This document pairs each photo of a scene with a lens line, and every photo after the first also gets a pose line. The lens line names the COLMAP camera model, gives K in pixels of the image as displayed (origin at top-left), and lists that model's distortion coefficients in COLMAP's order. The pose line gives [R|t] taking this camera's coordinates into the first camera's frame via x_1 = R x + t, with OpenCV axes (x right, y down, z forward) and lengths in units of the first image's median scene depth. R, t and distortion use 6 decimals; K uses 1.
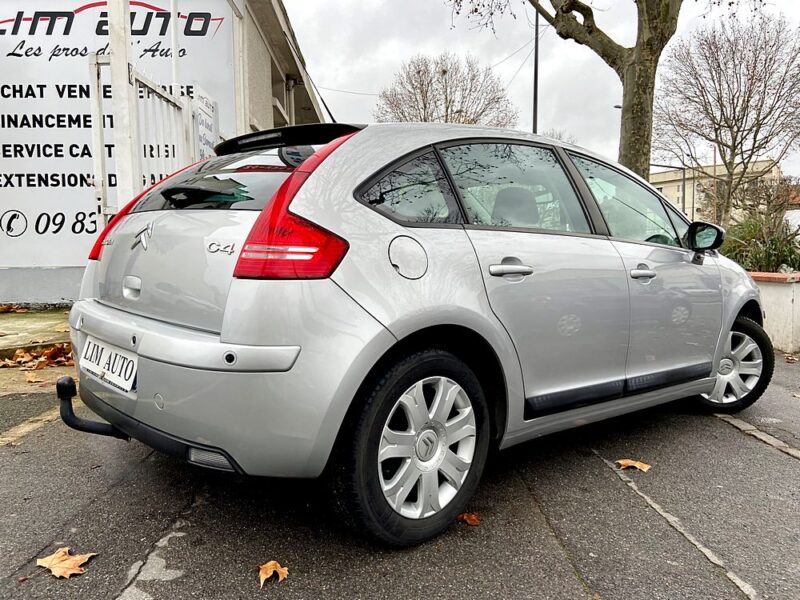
lens RADIAL K [[599.5, 0, 396.9], [0, 599.5, 296.3], [0, 0, 1]] dist [0.086604, -0.099140]
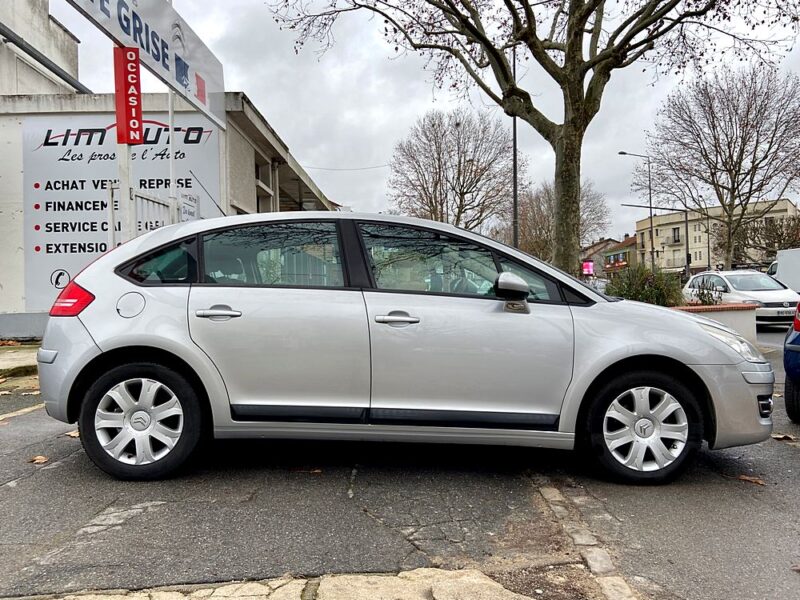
lens RADIAL K [[599.5, 0, 396.8], [0, 599.5, 296.7], [0, 0, 1]] dist [0.086604, -0.099140]
pose [[0.998529, -0.012560, -0.052745, 0.201545], [0.008922, 0.997601, -0.068641, 0.020736], [0.053481, 0.068070, 0.996246, -0.325282]]
